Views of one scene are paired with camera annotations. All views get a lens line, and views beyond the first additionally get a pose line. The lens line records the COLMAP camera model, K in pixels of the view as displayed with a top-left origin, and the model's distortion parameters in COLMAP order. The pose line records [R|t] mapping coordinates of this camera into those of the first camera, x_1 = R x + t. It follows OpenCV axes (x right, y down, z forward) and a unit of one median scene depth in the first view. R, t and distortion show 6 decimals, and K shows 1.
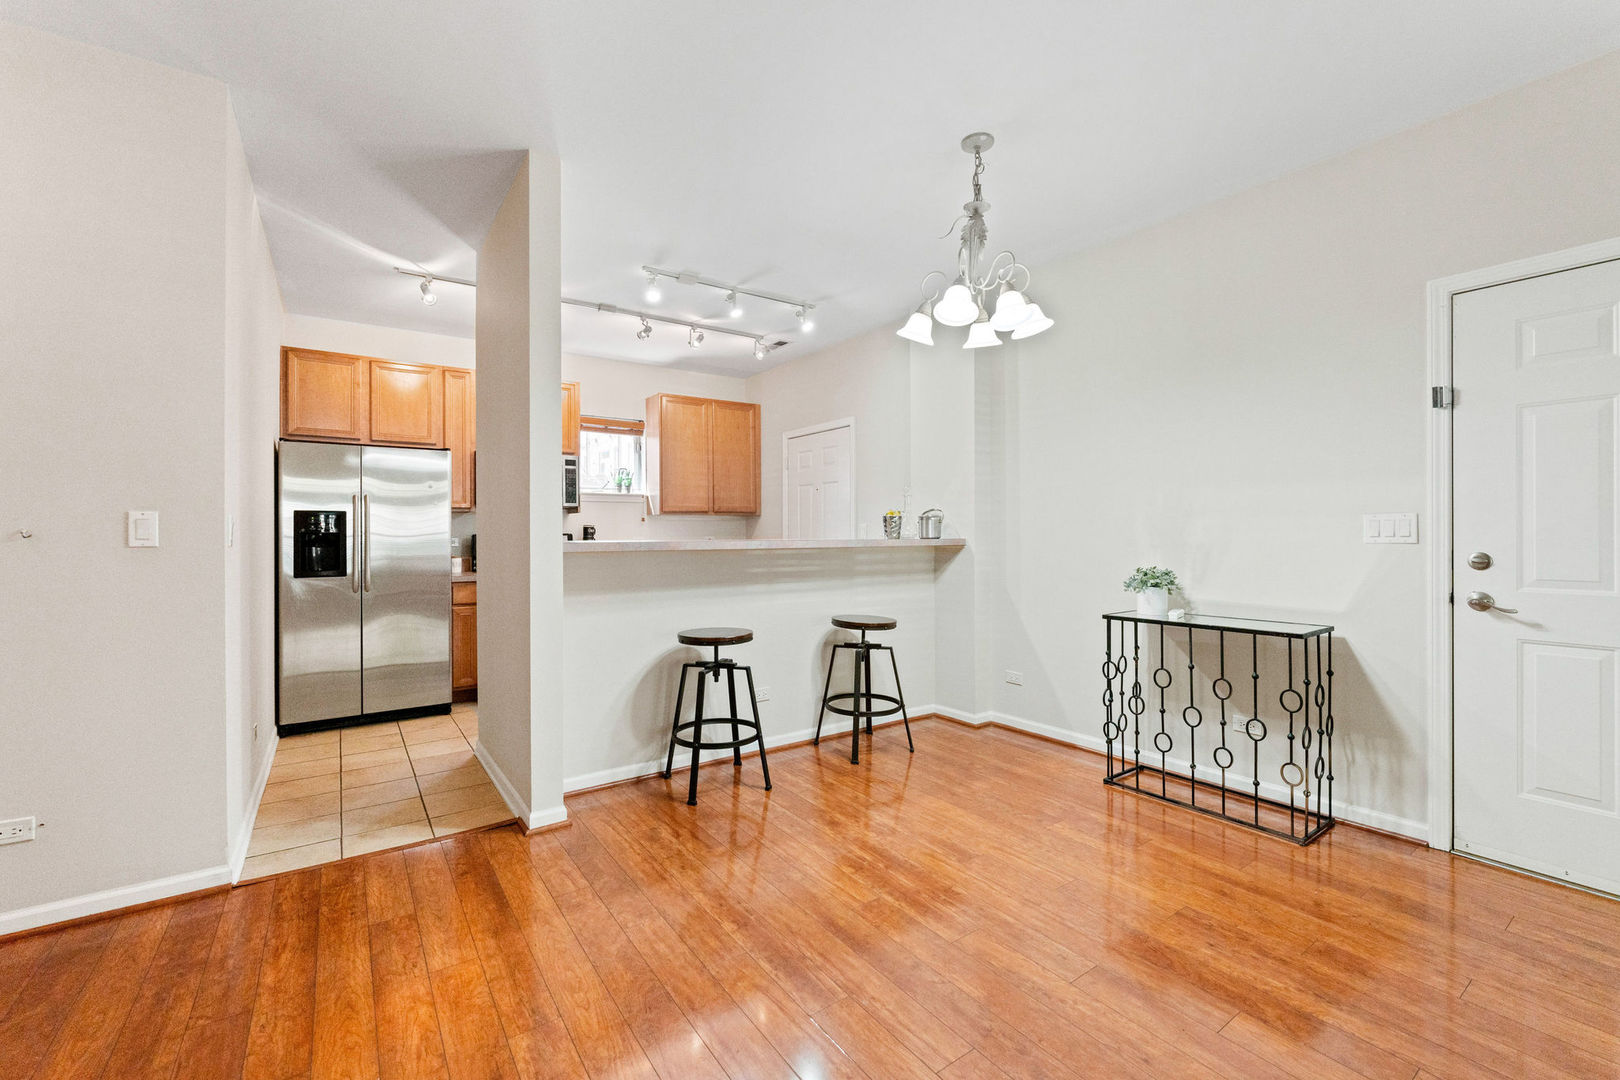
lens RADIAL K [[668.1, 0, 810.0], [0, 668.1, 540.0], [0, 0, 1]] dist [0.010252, -0.000049]
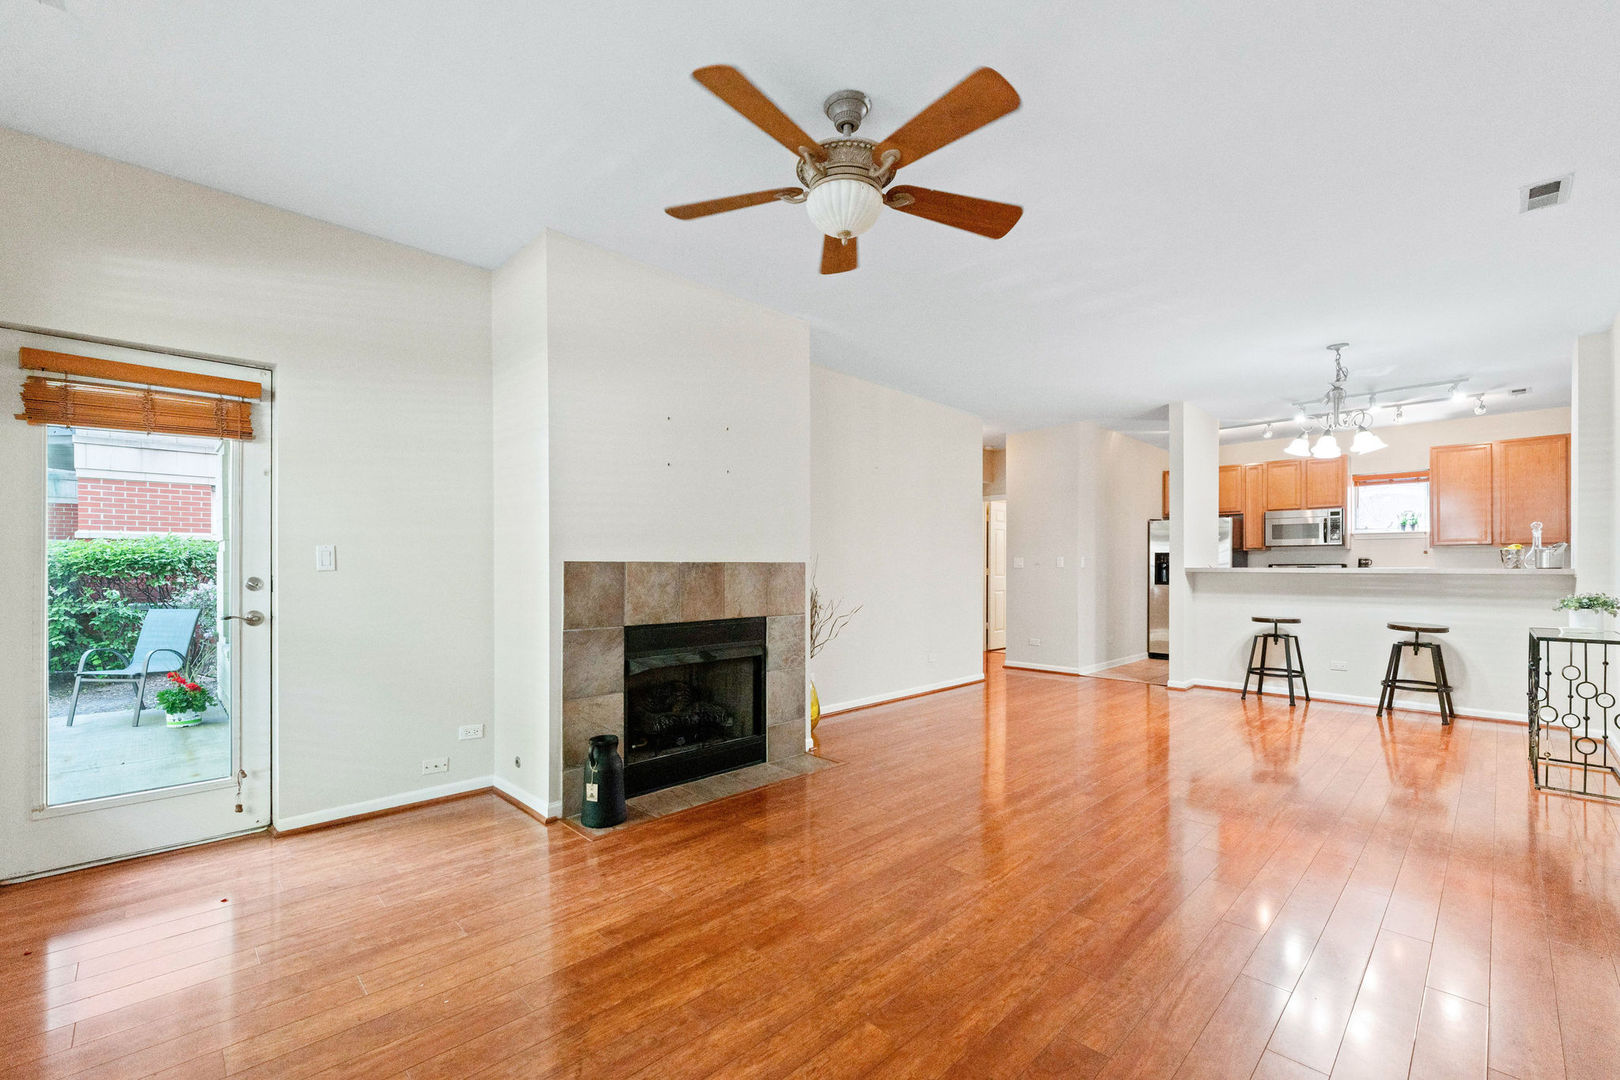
lens RADIAL K [[691.5, 0, 800.3], [0, 691.5, 556.4], [0, 0, 1]] dist [0.002077, -0.011815]
pose [[0.174968, -0.009779, -0.984526, 1.478208], [-0.011918, 0.999856, -0.012049, 0.009682], [0.984502, 0.013842, 0.174826, -0.606373]]
